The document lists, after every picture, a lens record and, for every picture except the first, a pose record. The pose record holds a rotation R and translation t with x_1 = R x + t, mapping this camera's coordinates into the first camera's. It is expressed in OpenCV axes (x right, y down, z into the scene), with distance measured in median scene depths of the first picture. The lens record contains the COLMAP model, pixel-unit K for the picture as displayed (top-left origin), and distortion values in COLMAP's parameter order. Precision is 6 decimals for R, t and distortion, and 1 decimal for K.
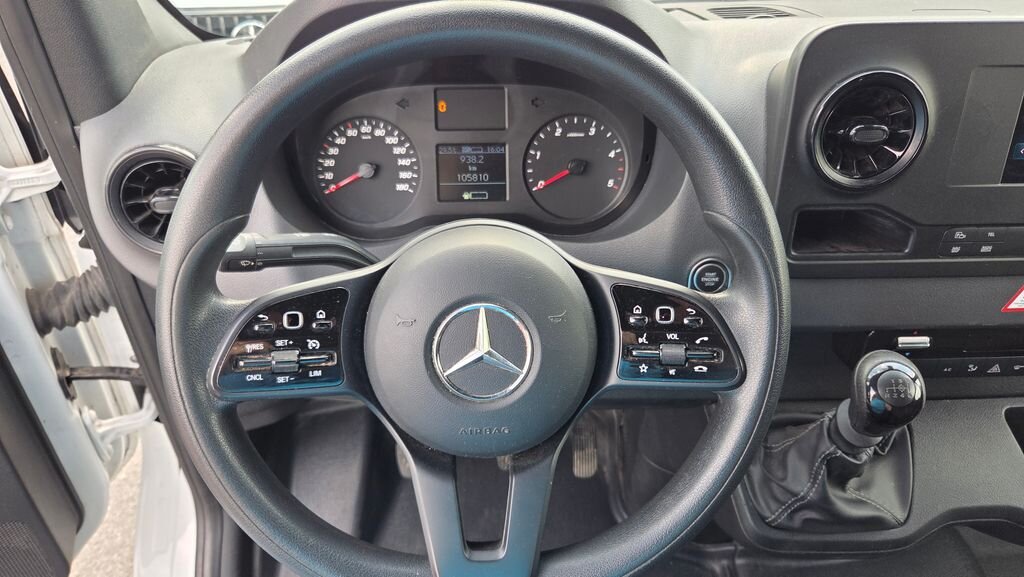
lens RADIAL K [[675.3, 0, 512.0], [0, 675.3, 288.5], [0, 0, 1]] dist [0.059715, -0.001065]
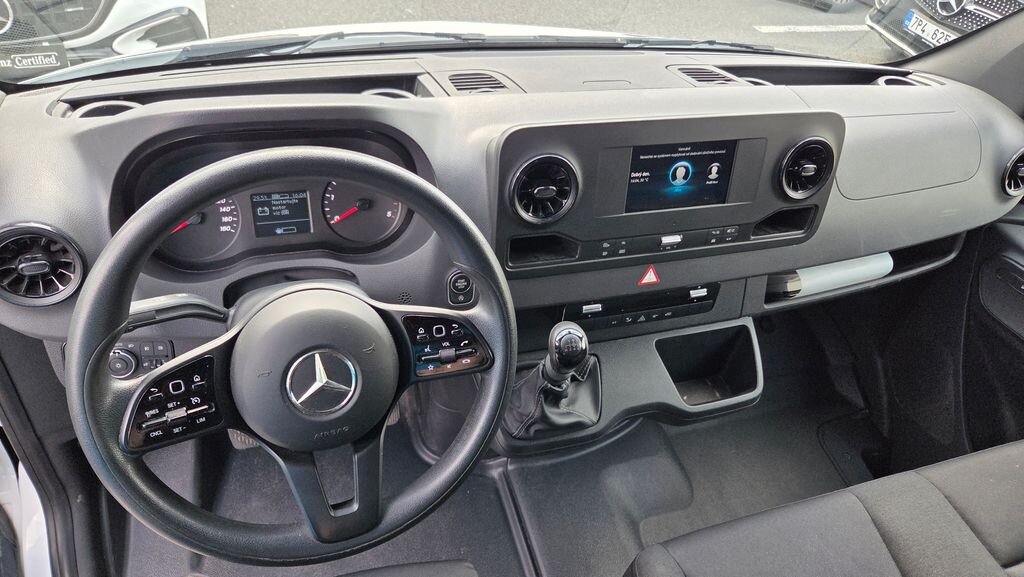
lens RADIAL K [[675.3, 0, 512.0], [0, 675.3, 288.5], [0, 0, 1]] dist [0.059715, -0.001065]
pose [[0.954643, -0.088116, 0.284418, -0.020799], [0.064014, 0.993609, 0.092969, -0.122783], [-0.290792, -0.070545, 0.954182, -0.406642]]
